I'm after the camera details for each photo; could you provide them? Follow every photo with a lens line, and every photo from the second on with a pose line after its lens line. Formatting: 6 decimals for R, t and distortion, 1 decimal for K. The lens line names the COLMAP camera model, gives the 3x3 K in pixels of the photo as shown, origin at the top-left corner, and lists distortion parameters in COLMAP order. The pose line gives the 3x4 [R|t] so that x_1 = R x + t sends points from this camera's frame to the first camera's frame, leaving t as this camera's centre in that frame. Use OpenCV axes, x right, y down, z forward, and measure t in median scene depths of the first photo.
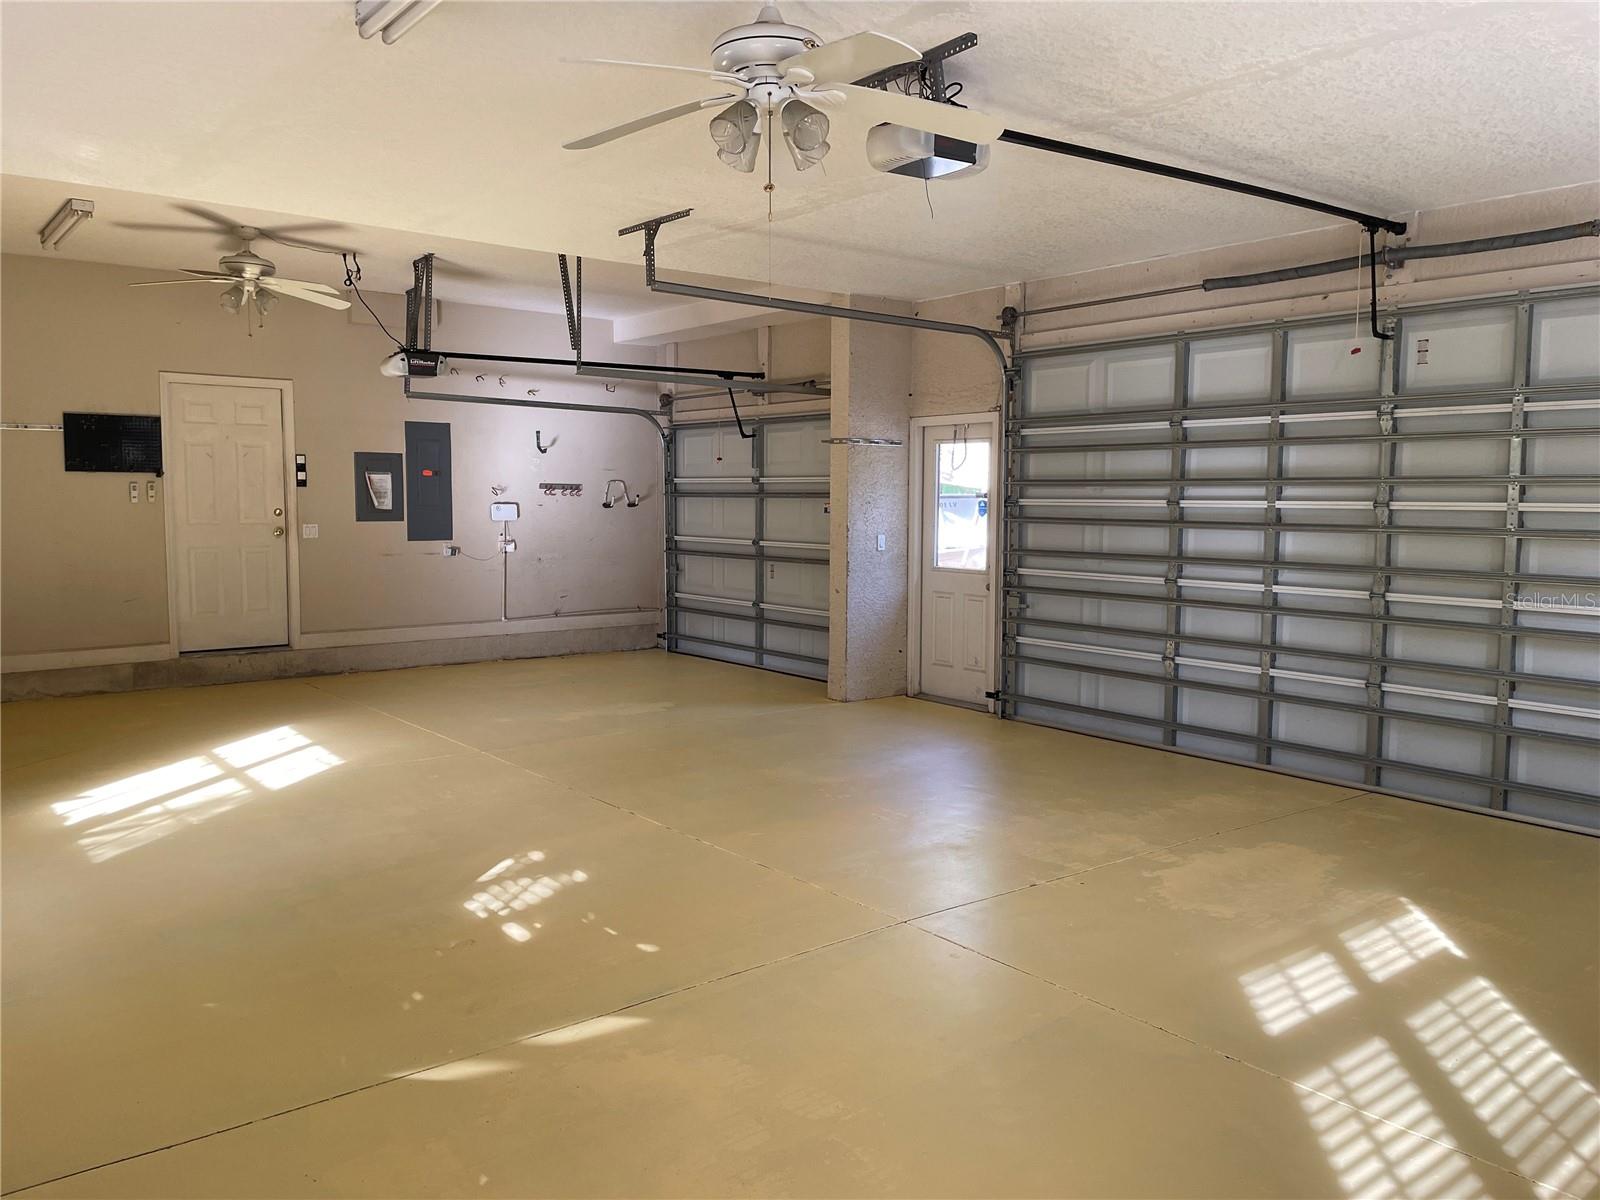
lens RADIAL K [[1203.2, 0, 810.3], [0, 1203.2, 591.6], [0, 0, 1]] dist [0.081910, -0.092784]
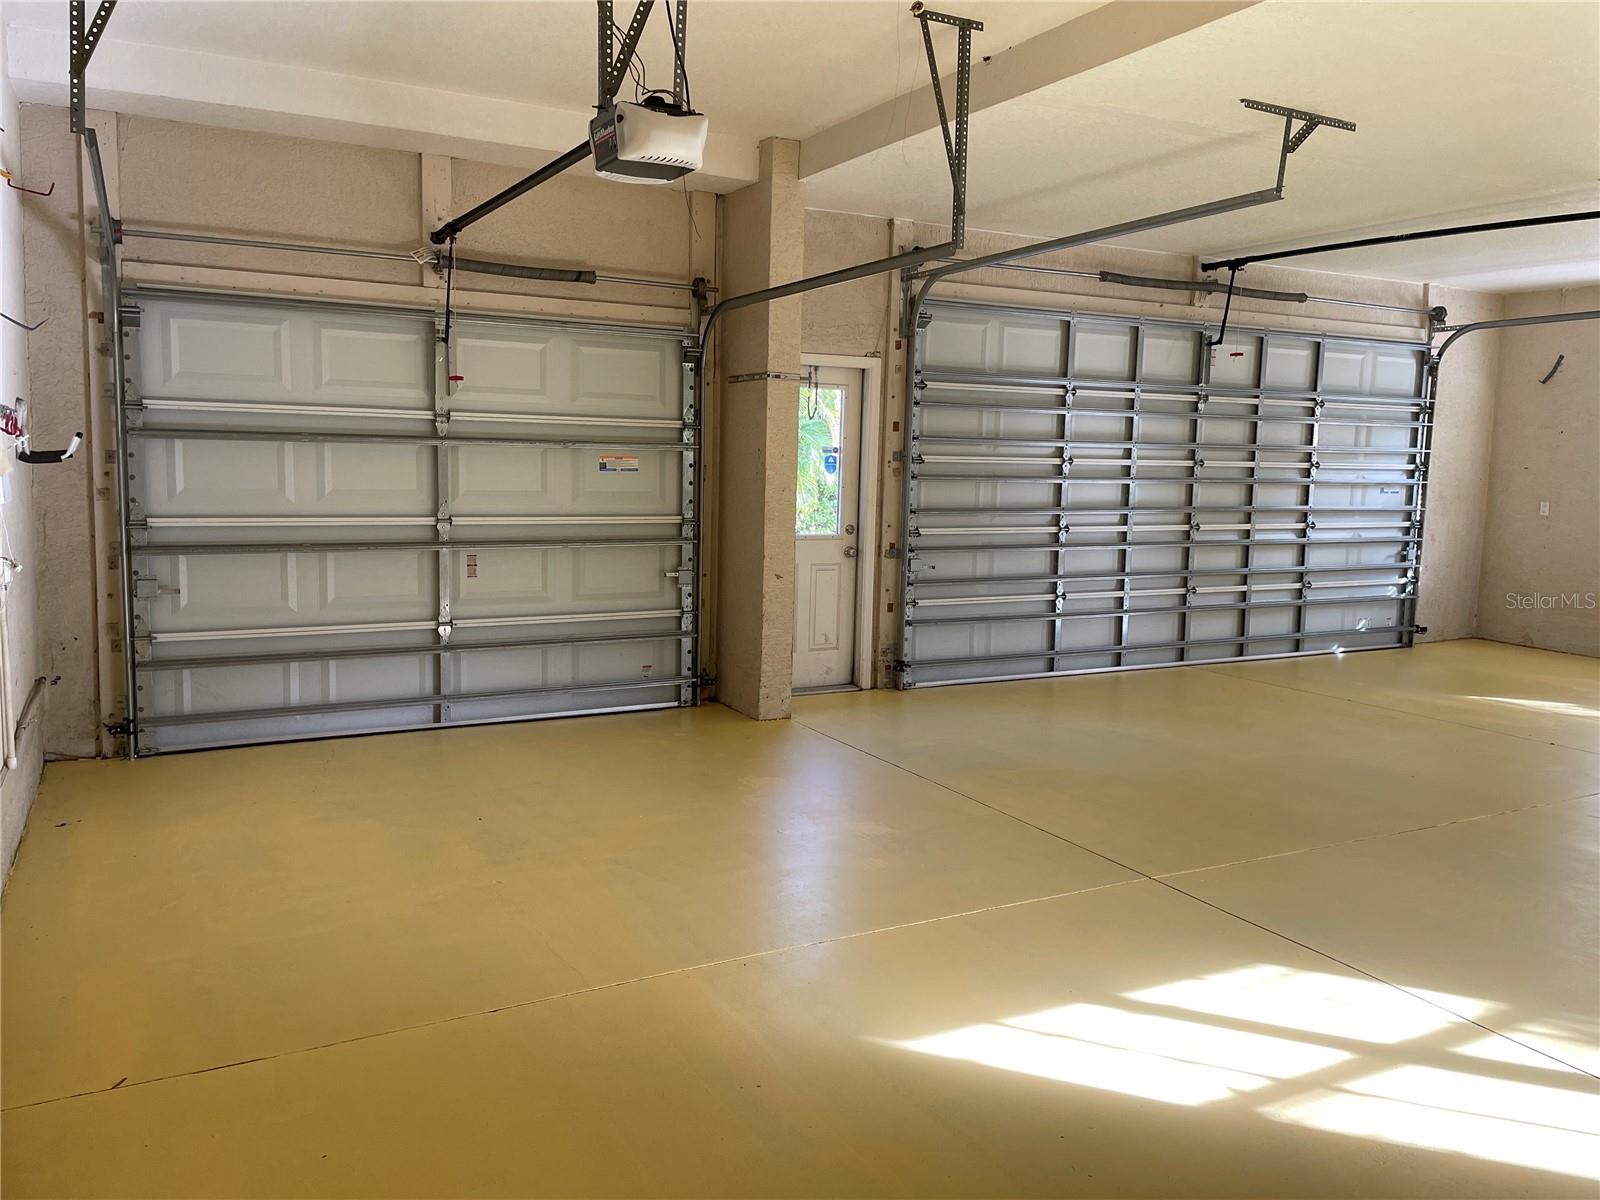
lens RADIAL K [[1203.2, 0, 803.4], [0, 1203.2, 584.3], [0, 0, 1]] dist [0.081910, -0.092784]
pose [[0.179120, -0.107803, 0.977903, -0.812944], [0.059389, 0.993351, 0.098628, -0.077993], [-0.982033, 0.040410, 0.184332, 0.959770]]
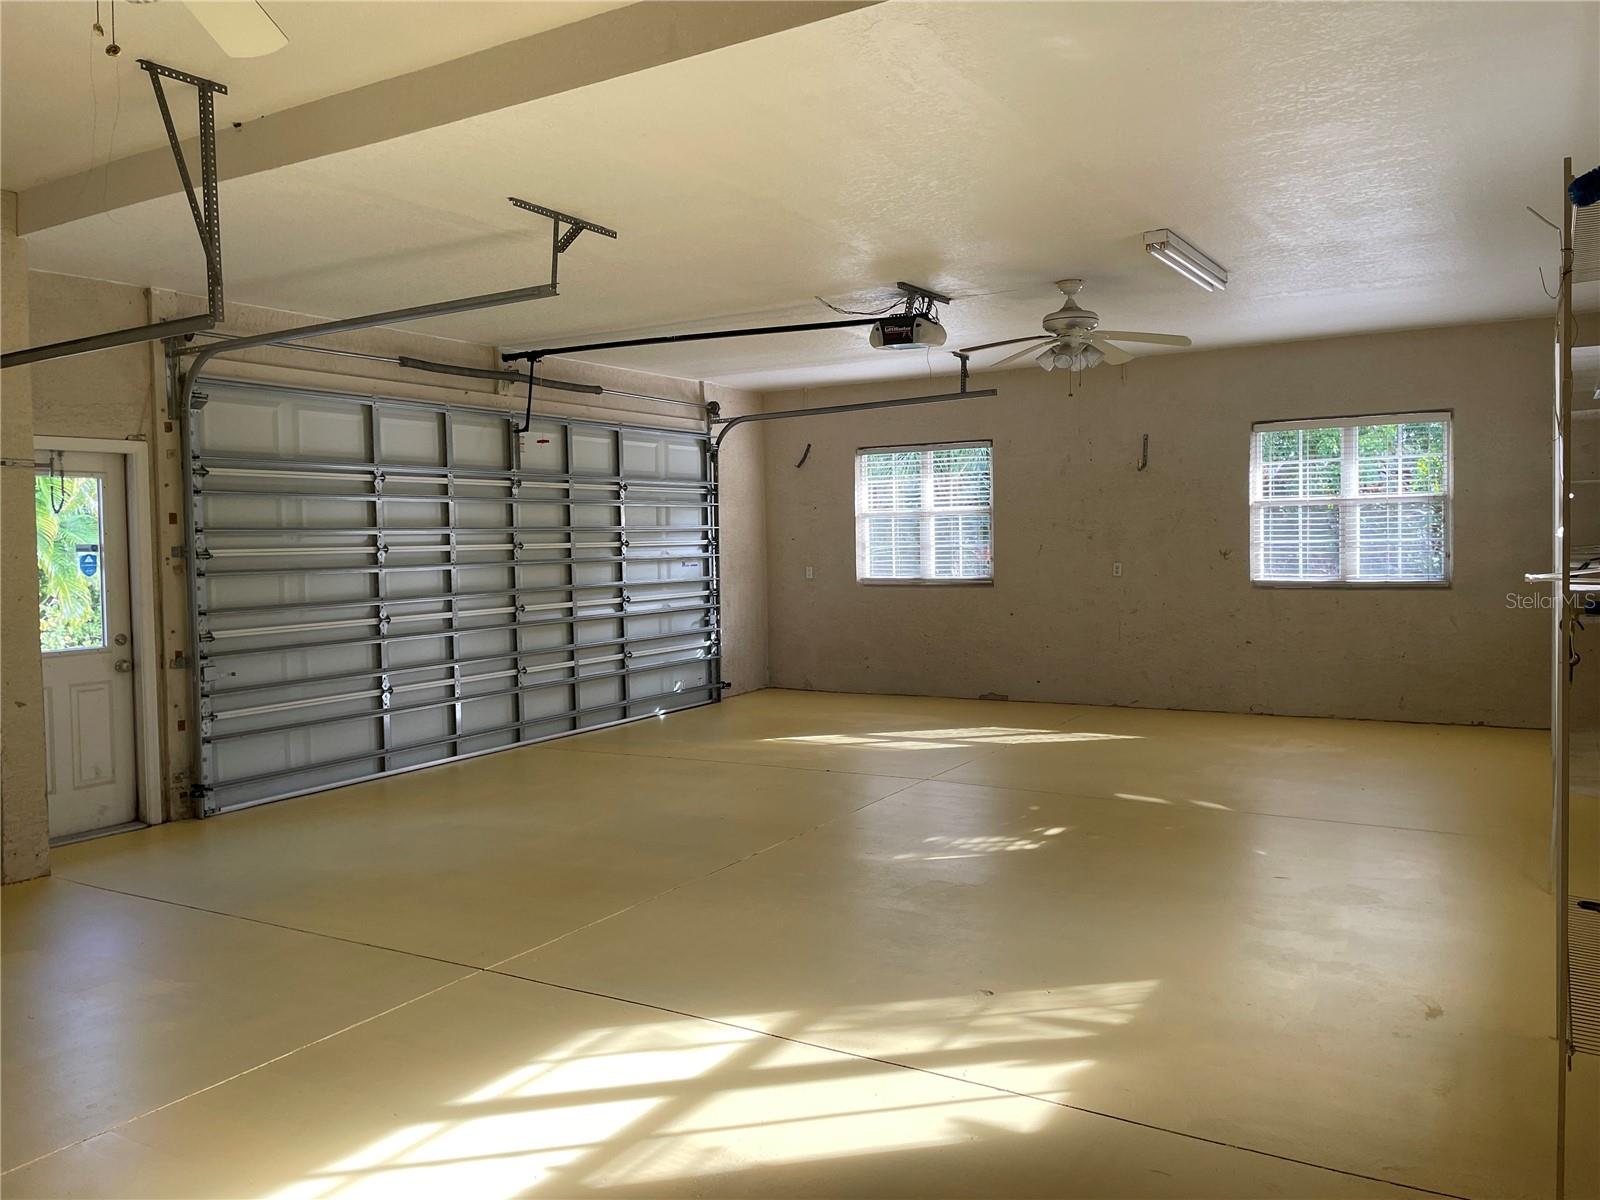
lens RADIAL K [[1203.2, 0, 817.4], [0, 1203.2, 586.4], [0, 0, 1]] dist [0.081910, -0.092784]
pose [[-0.351688, -0.033228, 0.935527, -0.808269], [0.098760, 0.992476, 0.072377, -0.073995], [-0.930893, 0.117847, -0.345760, 0.939824]]
